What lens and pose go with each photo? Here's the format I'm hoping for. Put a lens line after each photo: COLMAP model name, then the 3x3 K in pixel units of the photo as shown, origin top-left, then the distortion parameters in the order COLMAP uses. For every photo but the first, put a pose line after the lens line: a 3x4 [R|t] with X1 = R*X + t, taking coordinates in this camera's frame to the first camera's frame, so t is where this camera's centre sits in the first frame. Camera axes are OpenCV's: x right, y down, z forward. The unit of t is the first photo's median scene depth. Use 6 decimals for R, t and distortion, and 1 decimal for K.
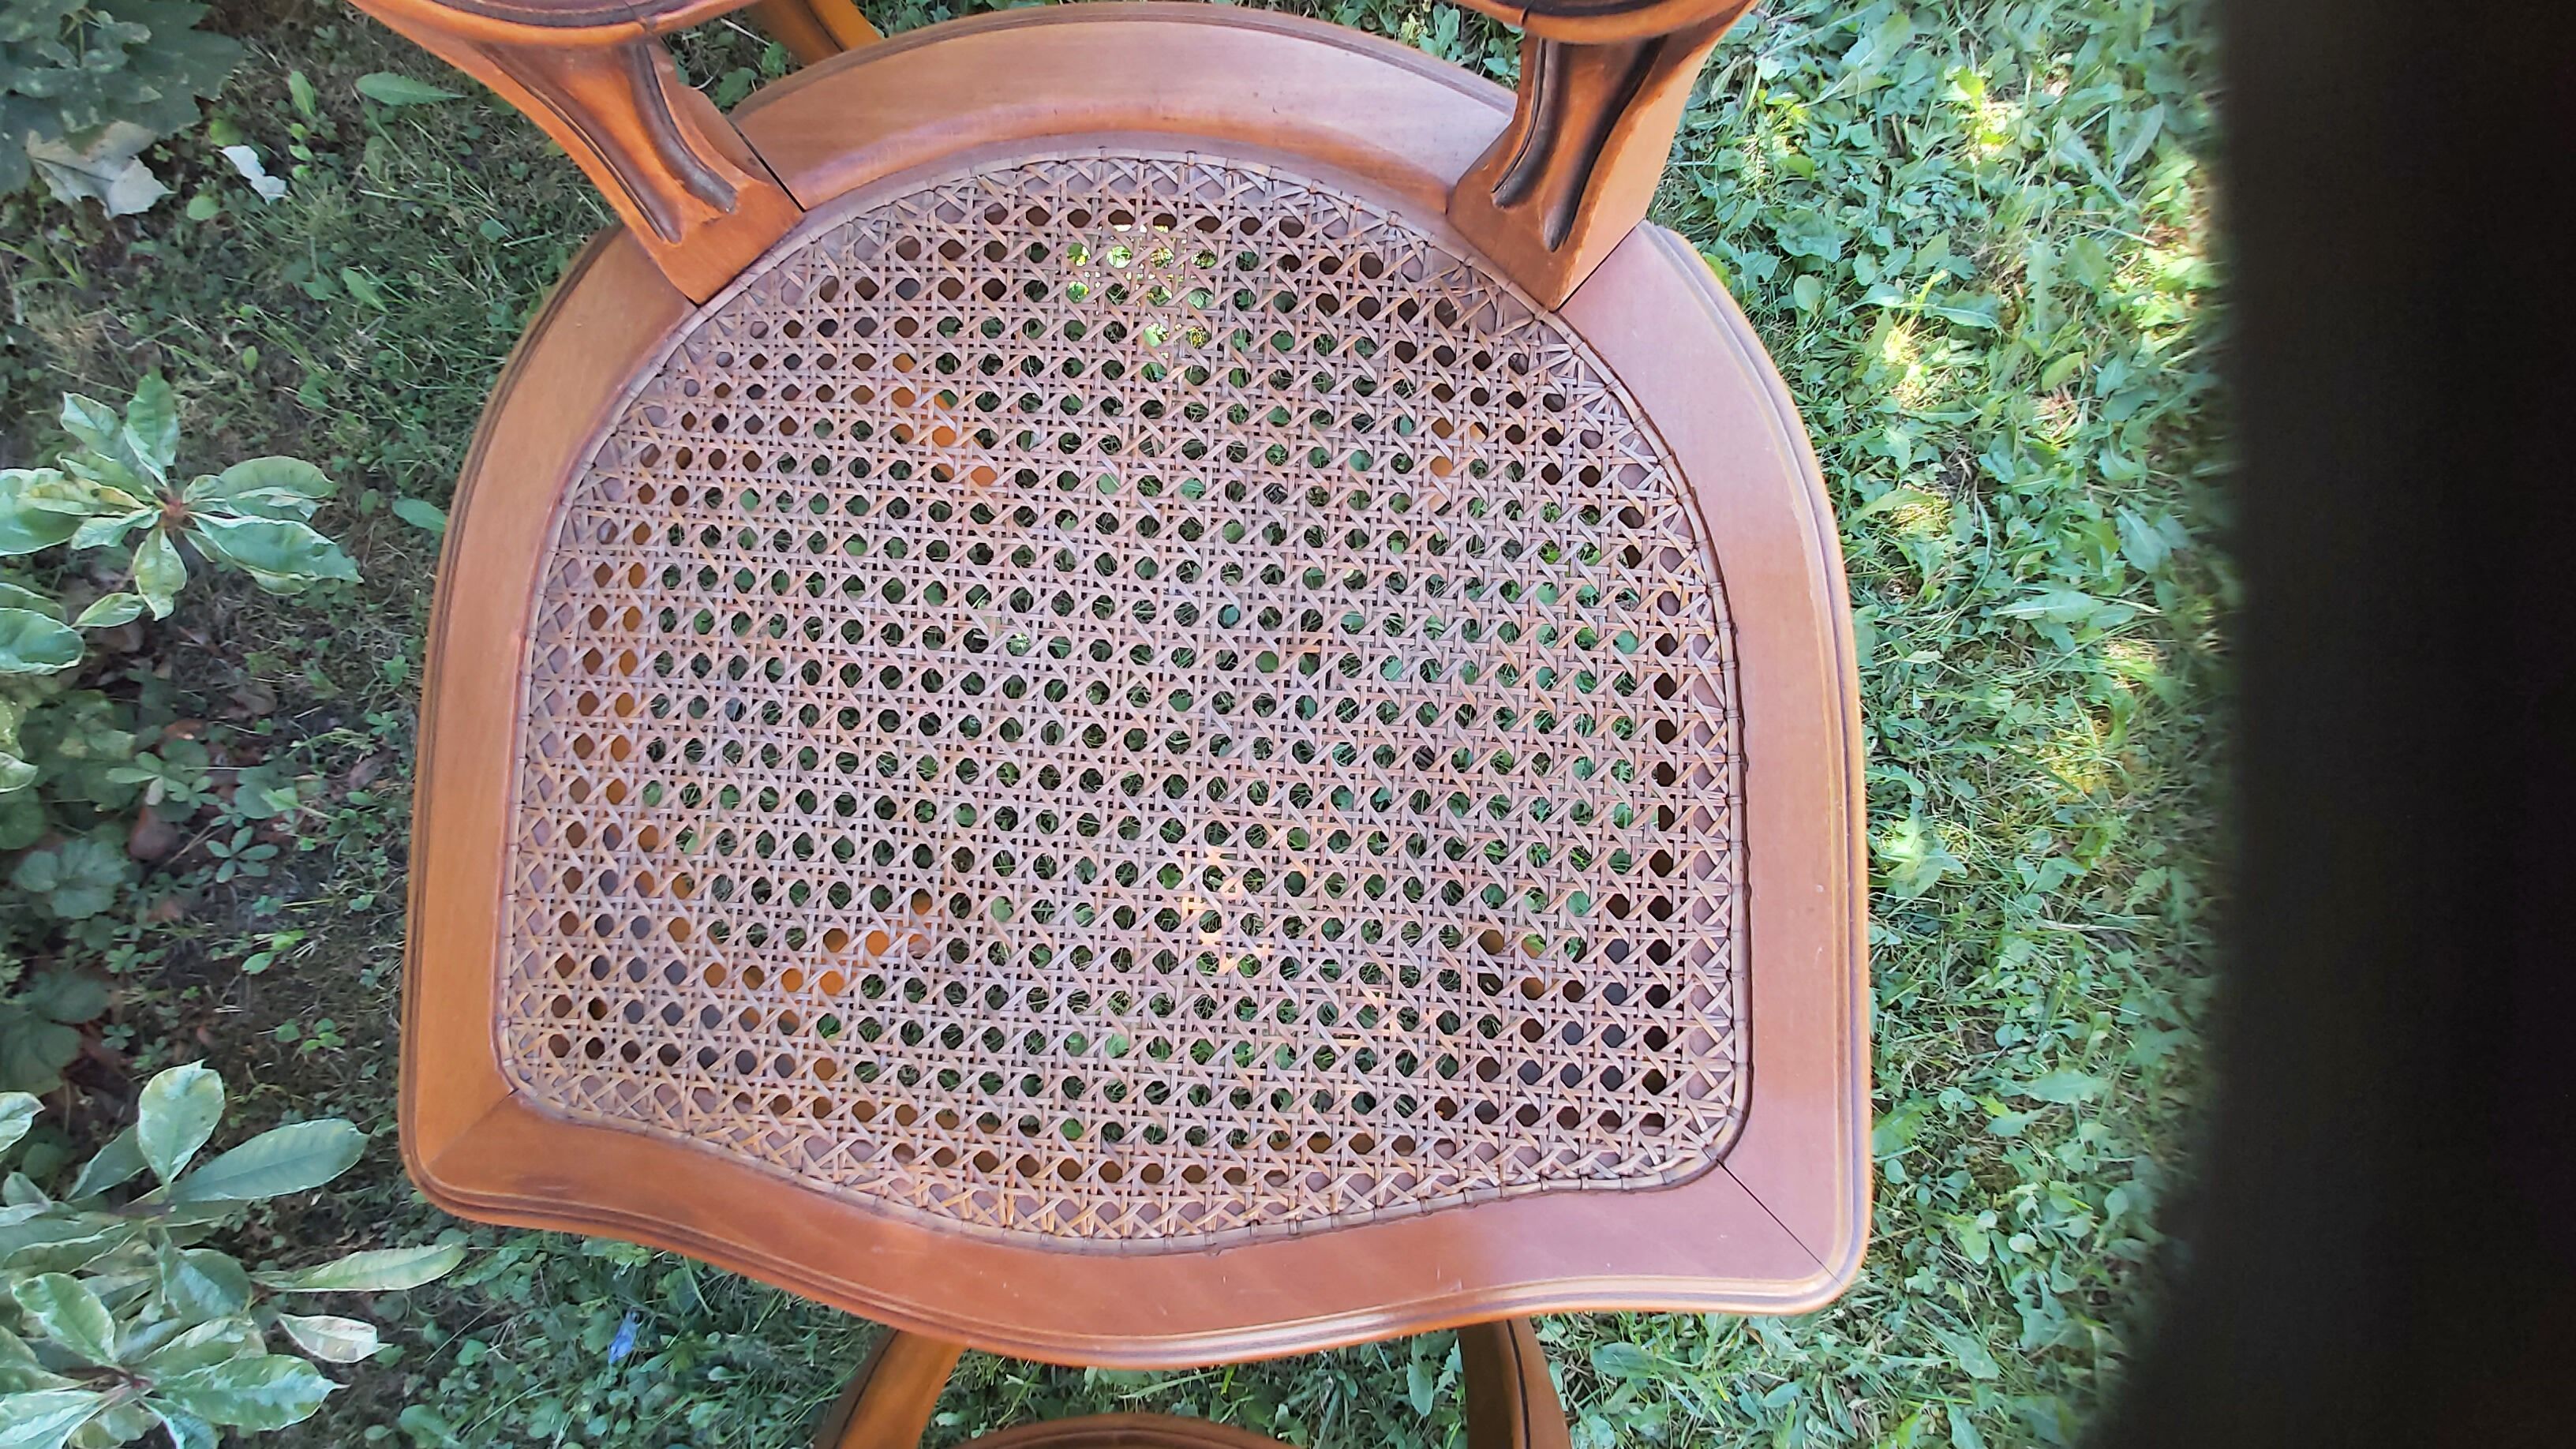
lens RADIAL K [[1021.7, 0, 1288.0], [0, 1021.7, 724.5], [0, 0, 1]] dist [0.015542, -0.012050]
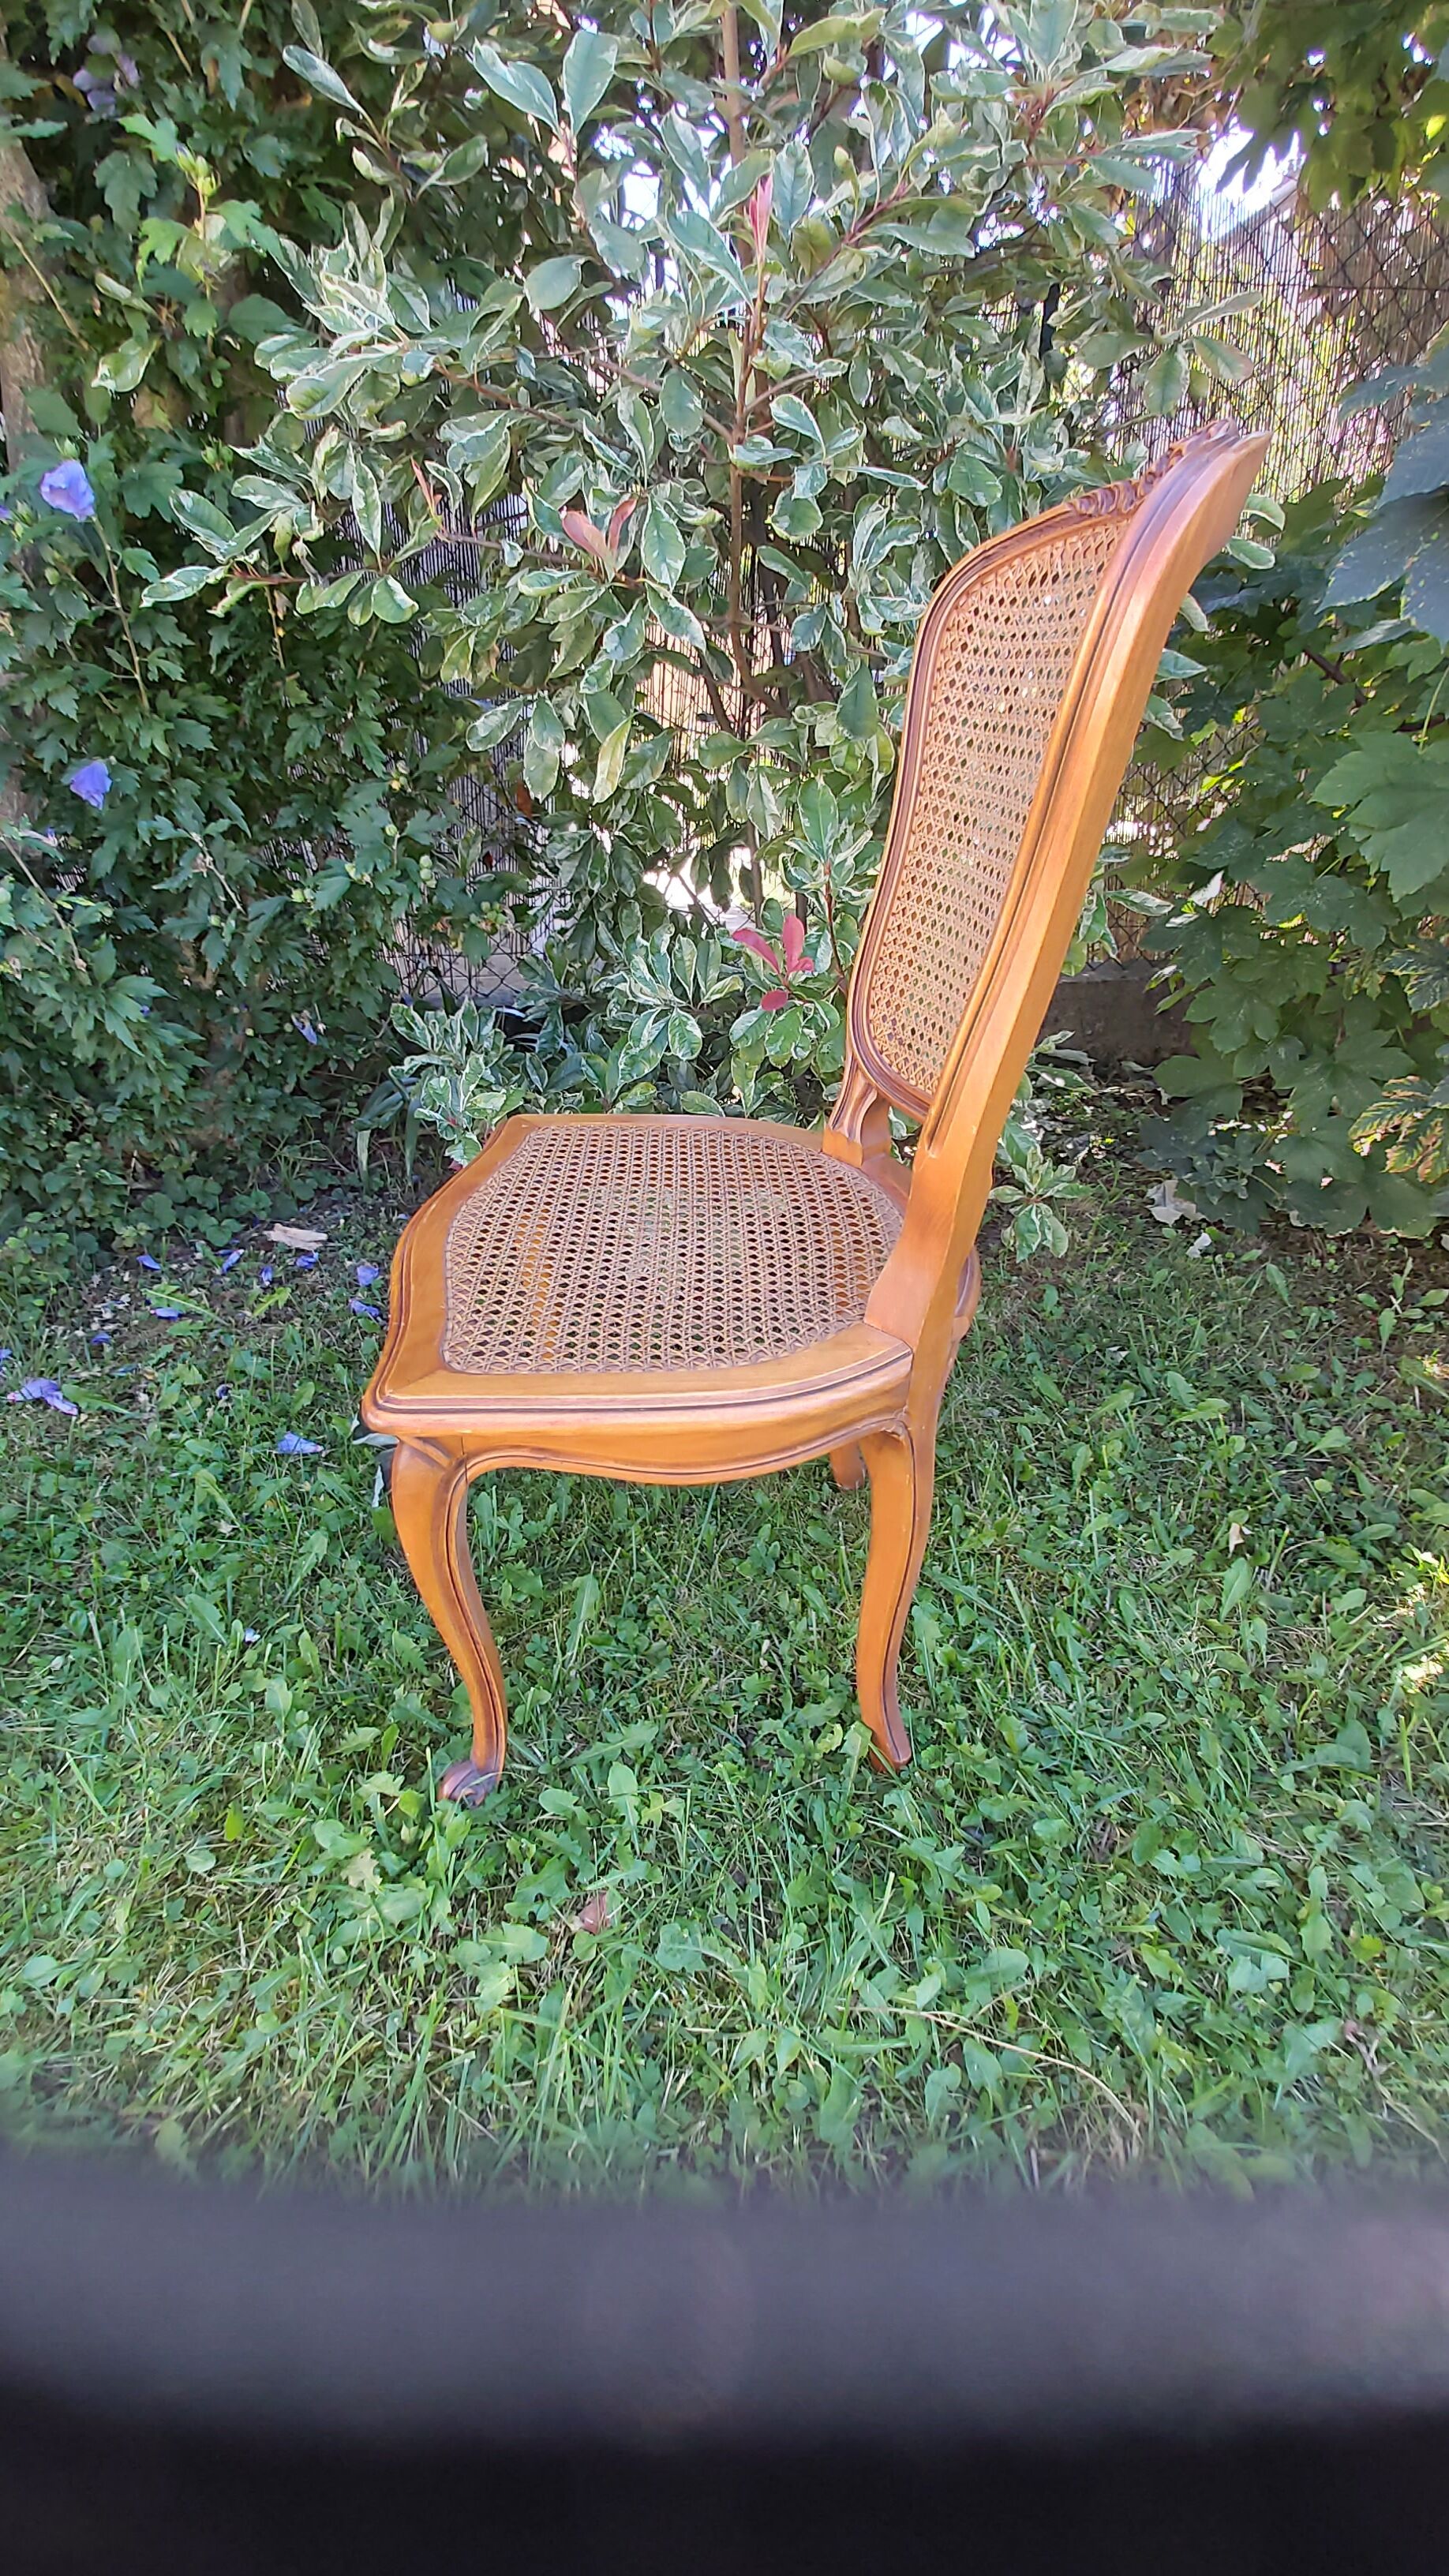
lens RADIAL K [[1021.7, 0, 715.6], [0, 1021.7, 1234.2], [0, 0, 1]] dist [0.015542, -0.012050]
pose [[0.009542, 0.536438, -0.843886, 0.719083], [-0.998950, 0.042930, 0.015994, 0.404686], [0.044807, 0.842847, 0.536284, -0.123953]]
